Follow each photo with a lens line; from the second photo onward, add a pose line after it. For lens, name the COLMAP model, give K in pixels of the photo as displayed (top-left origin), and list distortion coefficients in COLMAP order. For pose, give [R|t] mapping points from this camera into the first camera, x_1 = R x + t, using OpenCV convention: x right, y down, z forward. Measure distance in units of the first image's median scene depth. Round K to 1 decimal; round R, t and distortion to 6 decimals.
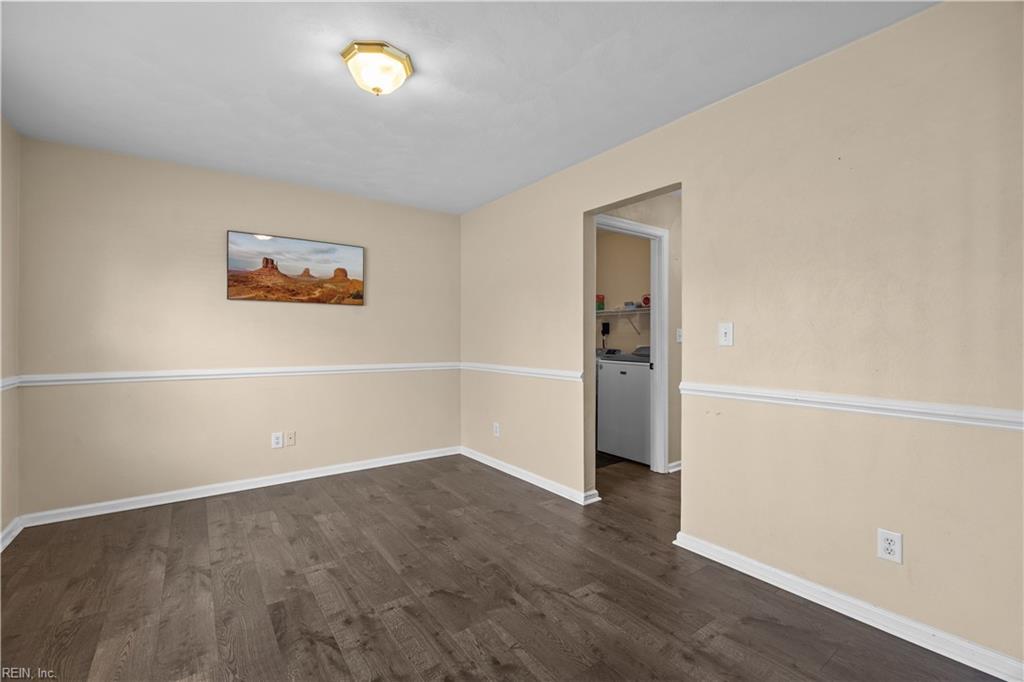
lens RADIAL K [[442.6, 0, 518.5], [0, 442.6, 335.8], [0, 0, 1]] dist [-0.010025, 0.000717]
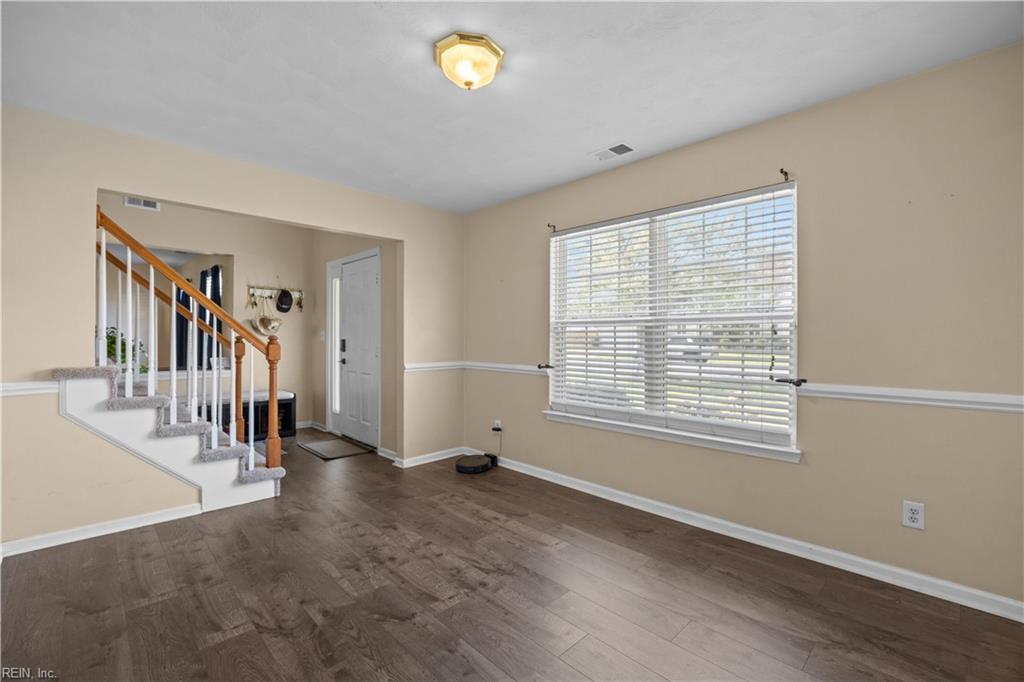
lens RADIAL K [[442.6, 0, 518.5], [0, 442.6, 335.8], [0, 0, 1]] dist [-0.010025, 0.000717]
pose [[-0.989974, 0.001548, -0.141245, -0.277072], [0.001850, 0.999996, -0.002008, -0.000084], [0.141241, -0.002249, -0.989973, 1.888765]]
